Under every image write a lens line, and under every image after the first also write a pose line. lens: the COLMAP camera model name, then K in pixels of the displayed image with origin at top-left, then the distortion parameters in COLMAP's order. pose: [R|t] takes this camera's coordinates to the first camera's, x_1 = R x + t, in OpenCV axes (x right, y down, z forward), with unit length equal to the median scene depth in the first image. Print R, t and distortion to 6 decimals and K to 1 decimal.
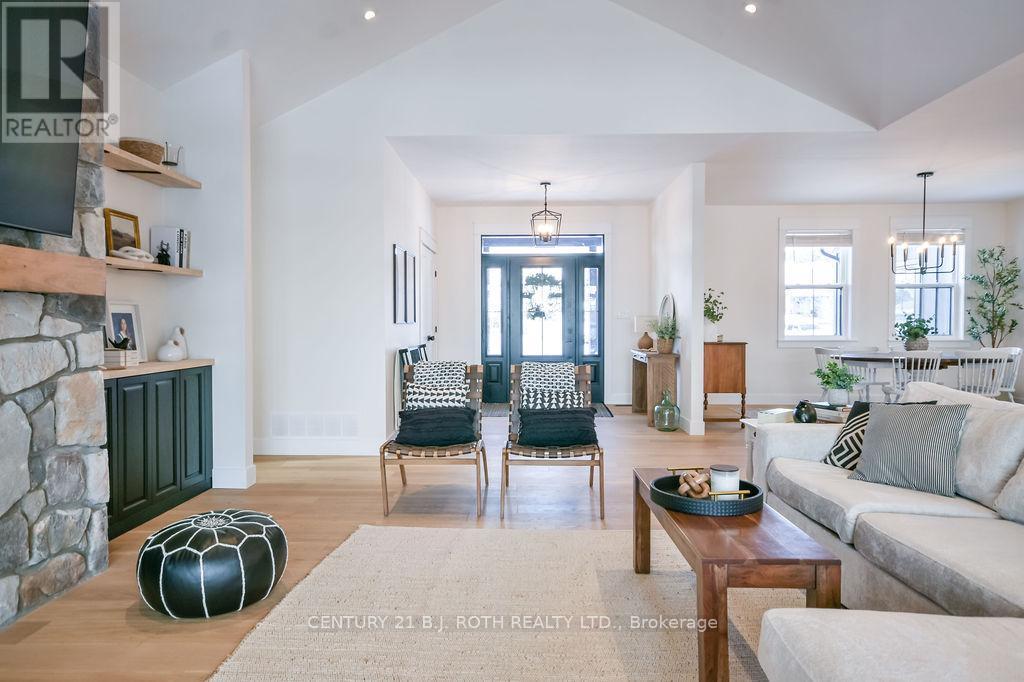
lens RADIAL K [[650.9, 0, 507.2], [0, 650.9, 337.5], [0, 0, 1]] dist [-0.000891, 0.013137]
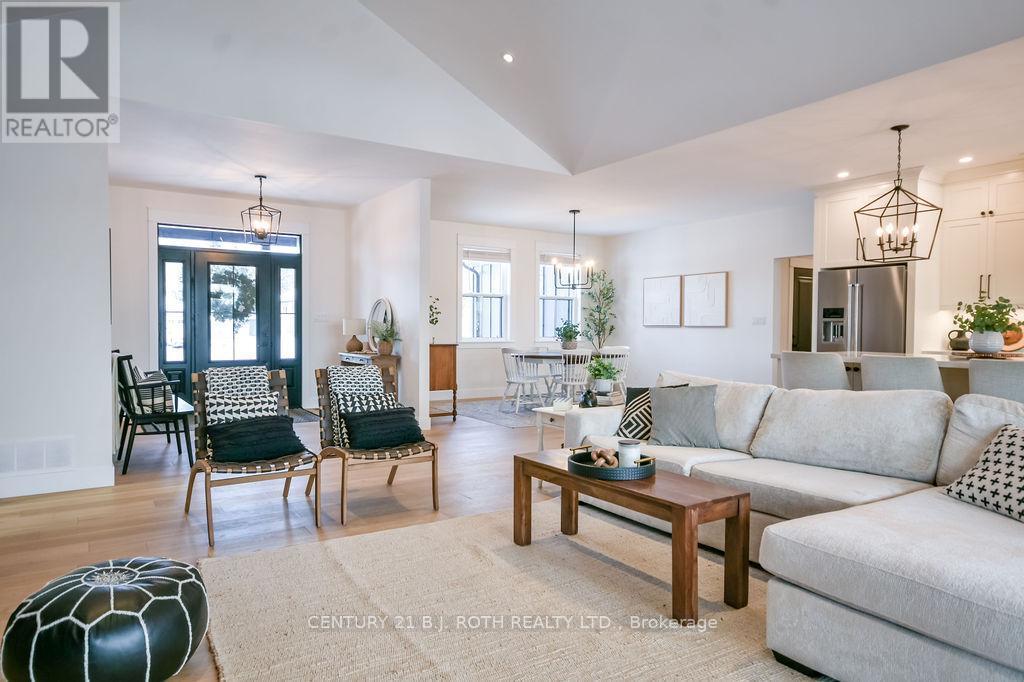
lens RADIAL K [[650.9, 0, 505.9], [0, 650.9, 334.1], [0, 0, 1]] dist [-0.000891, 0.013137]
pose [[0.820638, -0.000487, 0.571448, -0.325450], [0.005779, 0.999956, -0.007448, -0.001081], [-0.571419, 0.009415, 0.820604, 0.050778]]
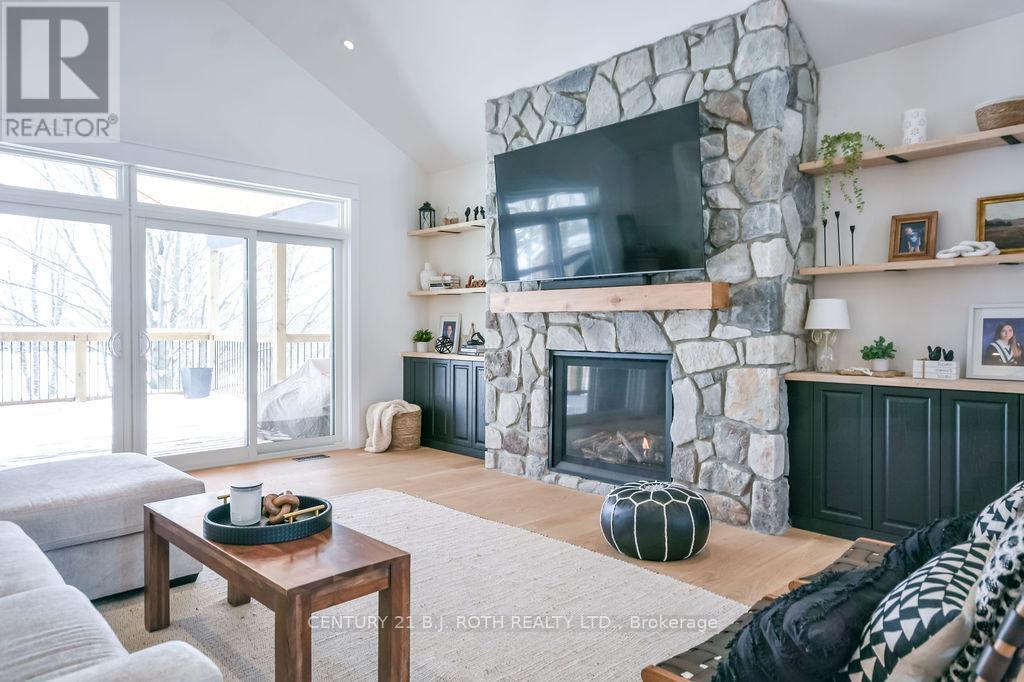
lens RADIAL K [[653.7, 0, 518.0], [0, 653.7, 336.2], [0, 0, 1]] dist [0.007265, 0.004675]
pose [[-0.682217, 0.007559, -0.731111, 0.401011], [-0.019109, 0.999421, 0.028164, -0.023988], [0.730900, 0.033185, -0.681677, 1.026249]]
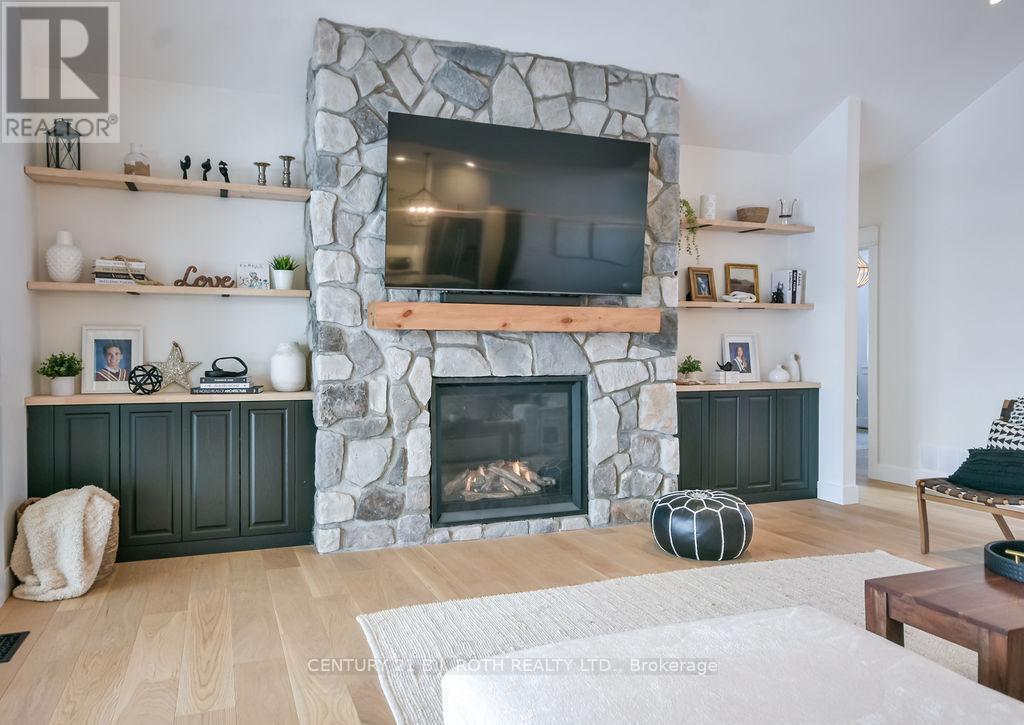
lens RADIAL K [[697.5, 0, 472.8], [0, 697.5, 361.4], [0, 0, 1]] dist [-0.003389, 0.001010]
pose [[0.370669, 0.015893, -0.928629, 0.452545], [-0.020740, 0.999746, 0.008831, -0.001693], [0.928533, 0.015986, 0.370904, 0.002663]]
